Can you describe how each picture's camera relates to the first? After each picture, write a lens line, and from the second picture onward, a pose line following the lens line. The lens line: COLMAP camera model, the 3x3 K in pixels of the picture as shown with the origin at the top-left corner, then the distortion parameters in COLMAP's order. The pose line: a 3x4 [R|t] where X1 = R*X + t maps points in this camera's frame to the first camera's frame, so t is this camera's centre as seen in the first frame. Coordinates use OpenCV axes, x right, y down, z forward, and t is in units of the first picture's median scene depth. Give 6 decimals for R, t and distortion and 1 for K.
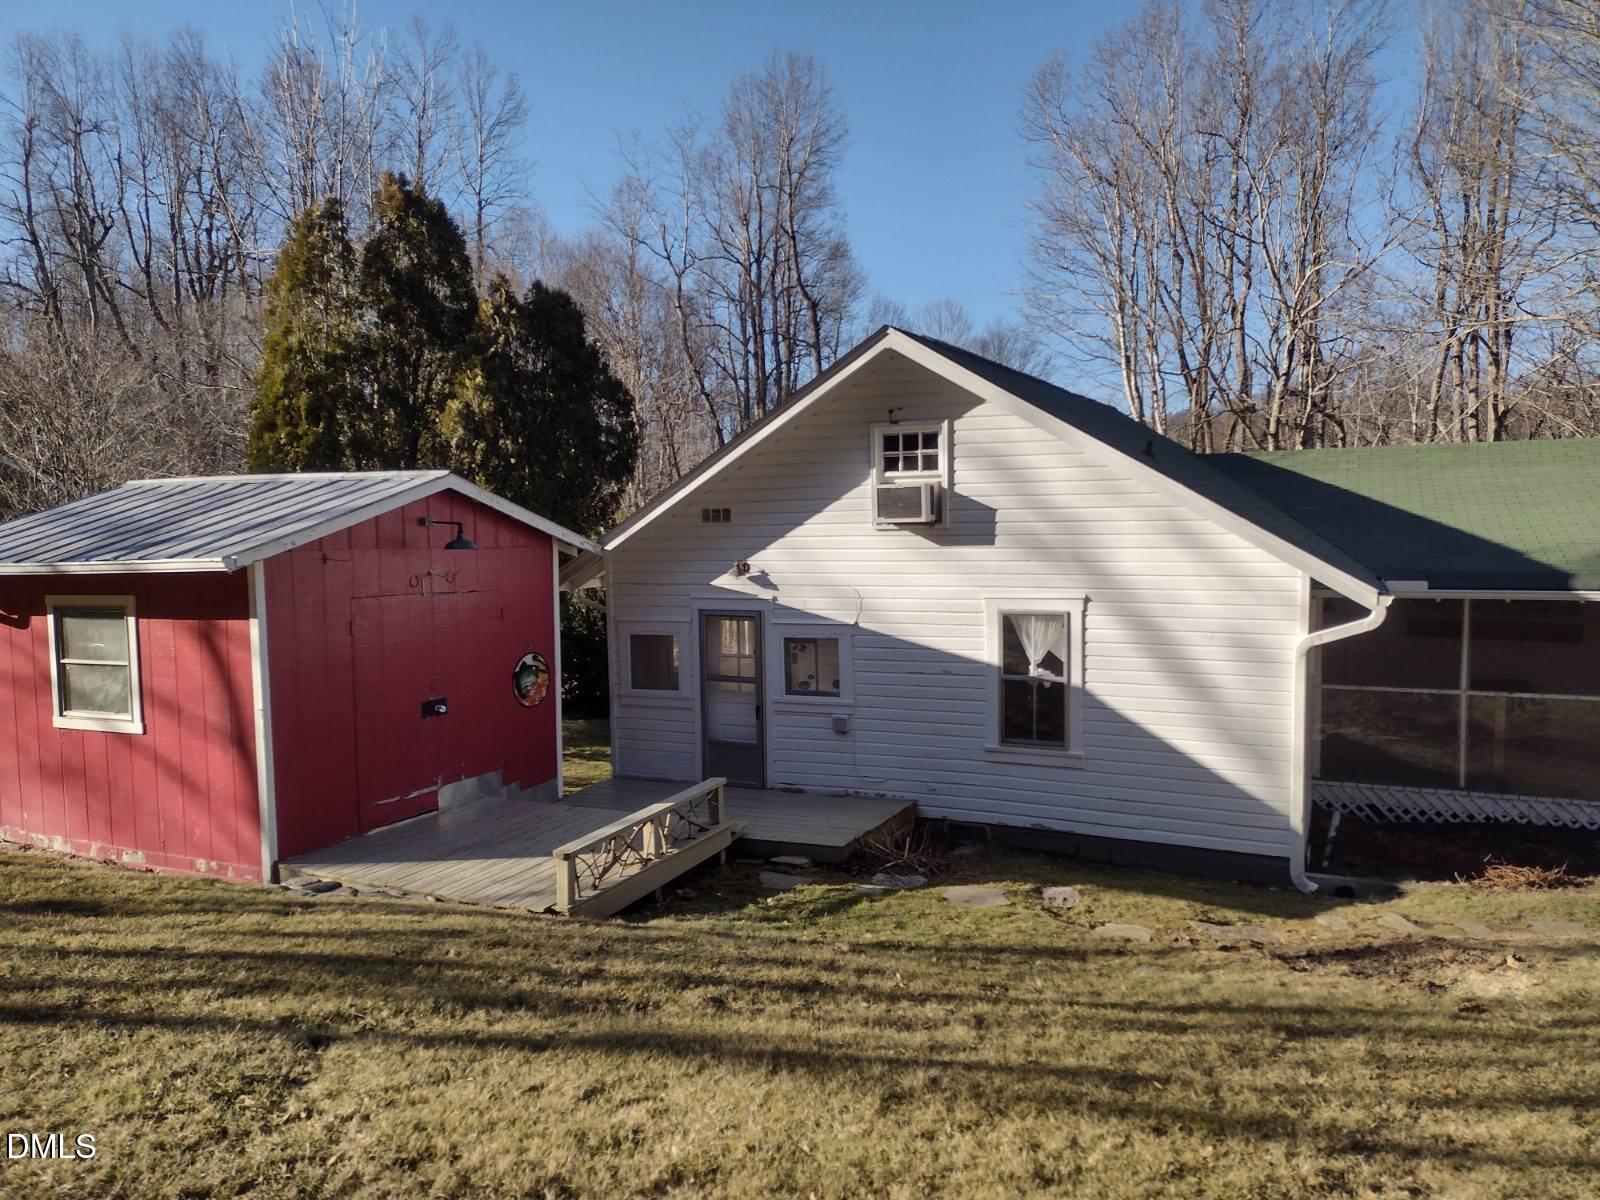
lens RADIAL K [[1203.1, 0, 797.1], [0, 1203.1, 586.1], [0, 0, 1]] dist [0.063563, -0.052367]
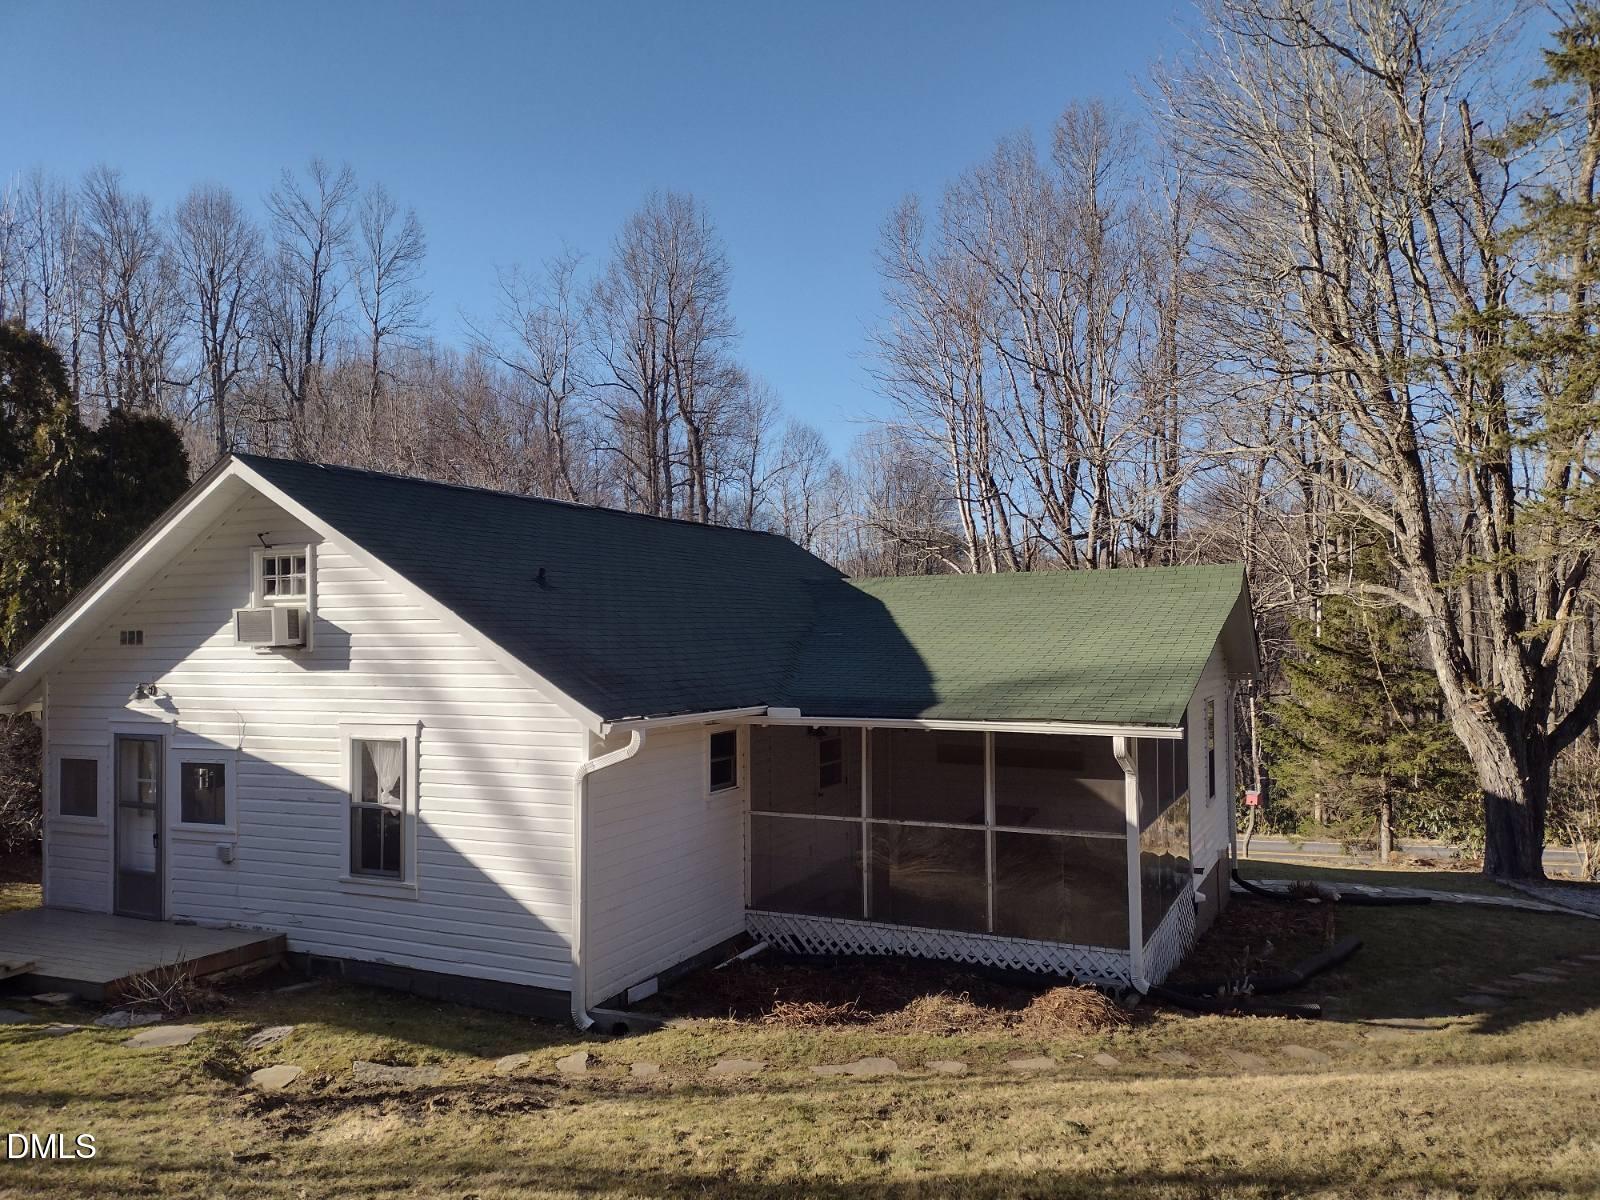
lens RADIAL K [[1203.1, 0, 809.4], [0, 1203.1, 583.9], [0, 0, 1]] dist [0.063563, -0.052367]
pose [[0.999972, 0.005918, -0.004648, 0.526707], [-0.006359, 0.994825, -0.101400, -0.004950], [0.004024, 0.101427, 0.994835, -0.001472]]
